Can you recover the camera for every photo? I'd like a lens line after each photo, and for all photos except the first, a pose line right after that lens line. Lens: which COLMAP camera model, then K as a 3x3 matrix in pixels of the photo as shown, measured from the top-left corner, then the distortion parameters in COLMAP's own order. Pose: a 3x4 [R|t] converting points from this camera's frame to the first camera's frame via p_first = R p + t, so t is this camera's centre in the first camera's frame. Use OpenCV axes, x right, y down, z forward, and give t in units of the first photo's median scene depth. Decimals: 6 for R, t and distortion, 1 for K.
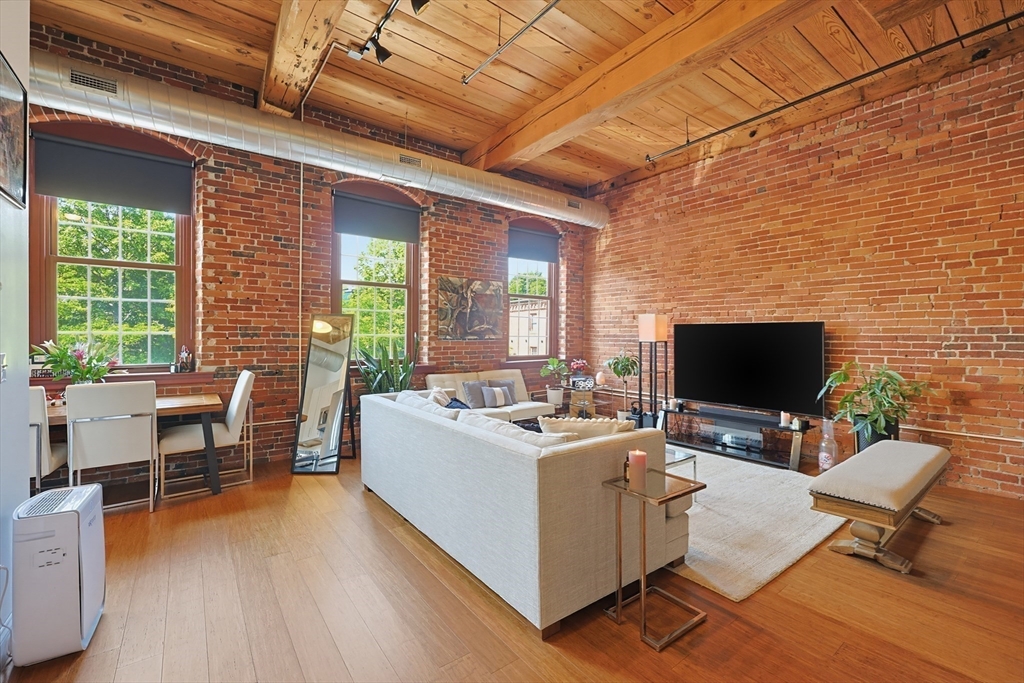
lens RADIAL K [[439.8, 0, 524.3], [0, 439.8, 337.7], [0, 0, 1]] dist [-0.006398, 0.000454]
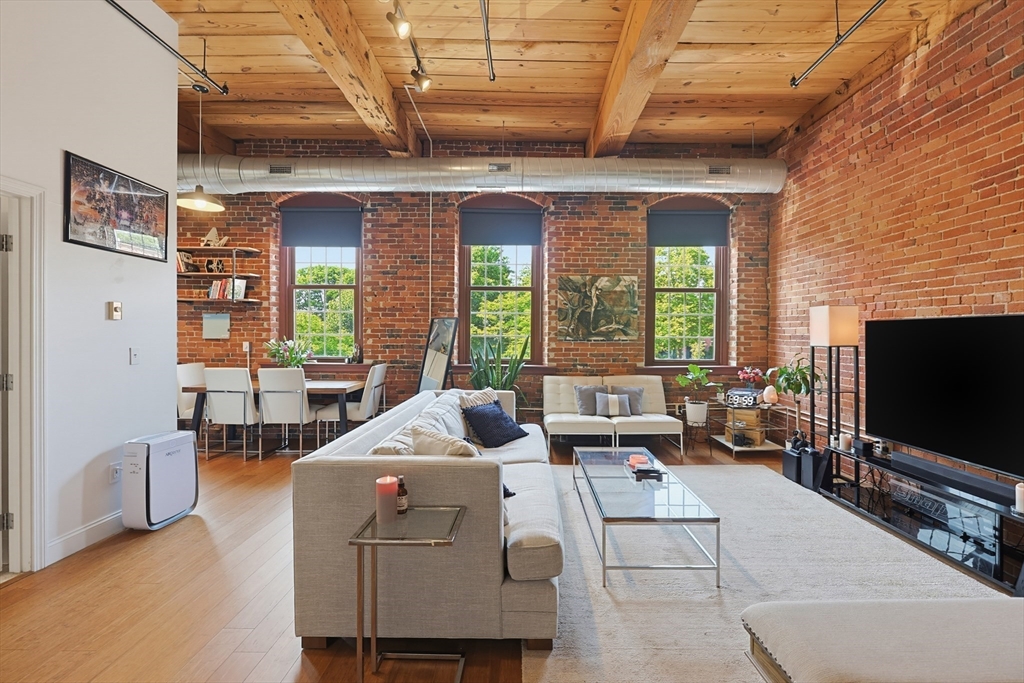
lens RADIAL K [[439.8, 0, 524.9], [0, 439.8, 337.8], [0, 0, 1]] dist [-0.006398, 0.000454]
pose [[0.790966, 0.004270, -0.611845, 0.418581], [-0.003363, 0.999991, 0.002631, -0.004646], [0.611851, -0.000023, 0.790973, 0.214861]]
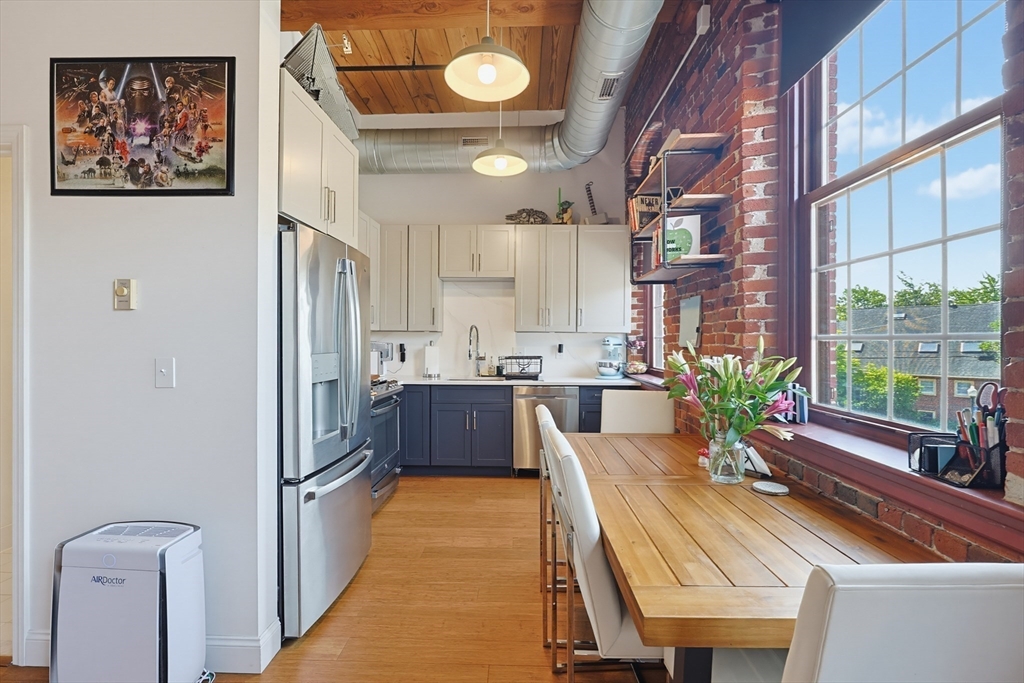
lens RADIAL K [[439.8, 0, 513.2], [0, 439.8, 342.8], [0, 0, 1]] dist [-0.006398, 0.000454]
pose [[-0.630899, 0.001053, -0.775864, -0.345228], [-0.008687, 0.999927, 0.008421, -0.005225], [0.775816, 0.012053, -0.630844, 0.836911]]
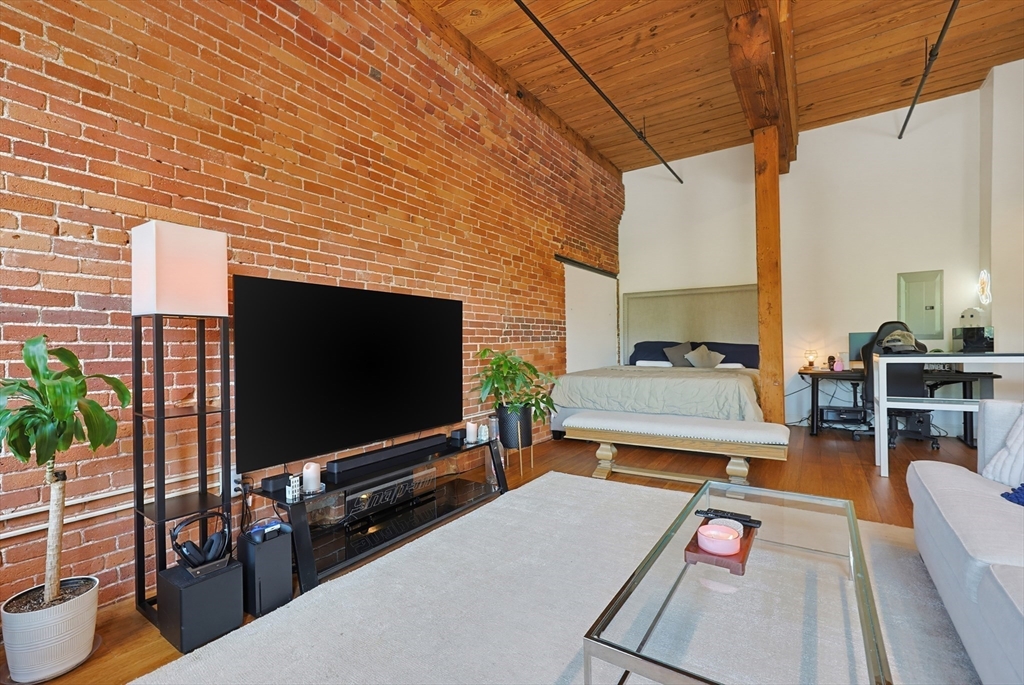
lens RADIAL K [[439.8, 0, 515.7], [0, 439.8, 352.8], [0, 0, 1]] dist [-0.006398, 0.000454]
pose [[-0.309185, -0.012055, 0.950926, -0.105043], [0.018060, 0.999665, 0.018545, 0.042190], [-0.950830, 0.022907, -0.308863, 1.100386]]
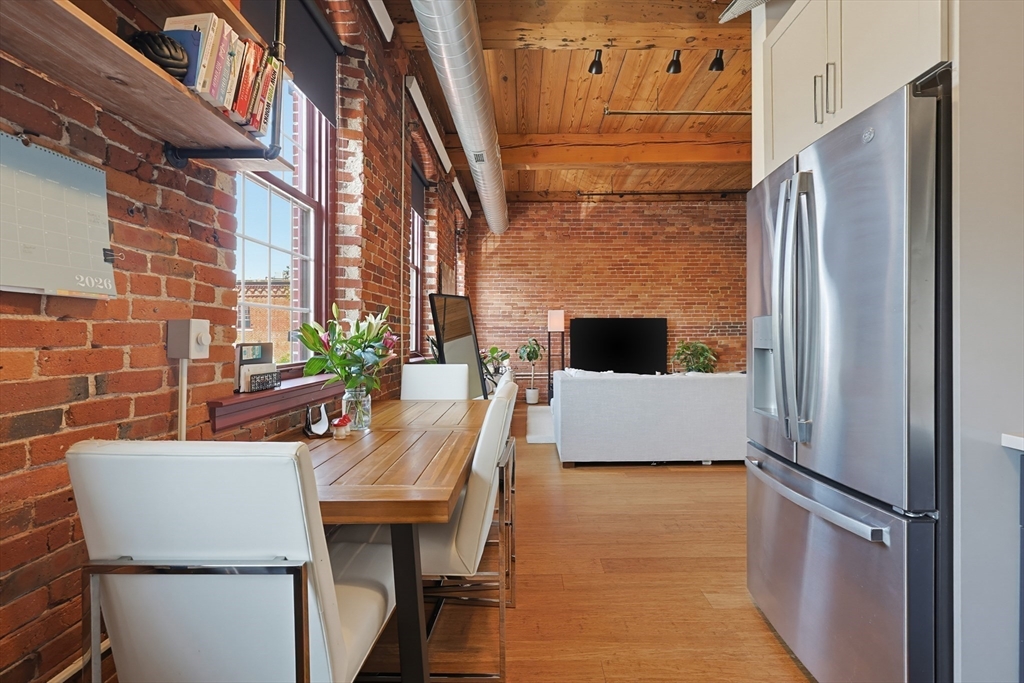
lens RADIAL K [[439.8, 0, 523.6], [0, 439.8, 338.1], [0, 0, 1]] dist [-0.006398, 0.000454]
pose [[0.614656, -0.011518, 0.788711, -0.996261], [0.010904, 0.999922, 0.006104, 0.024408], [-0.788720, 0.004848, 0.614733, 0.354885]]
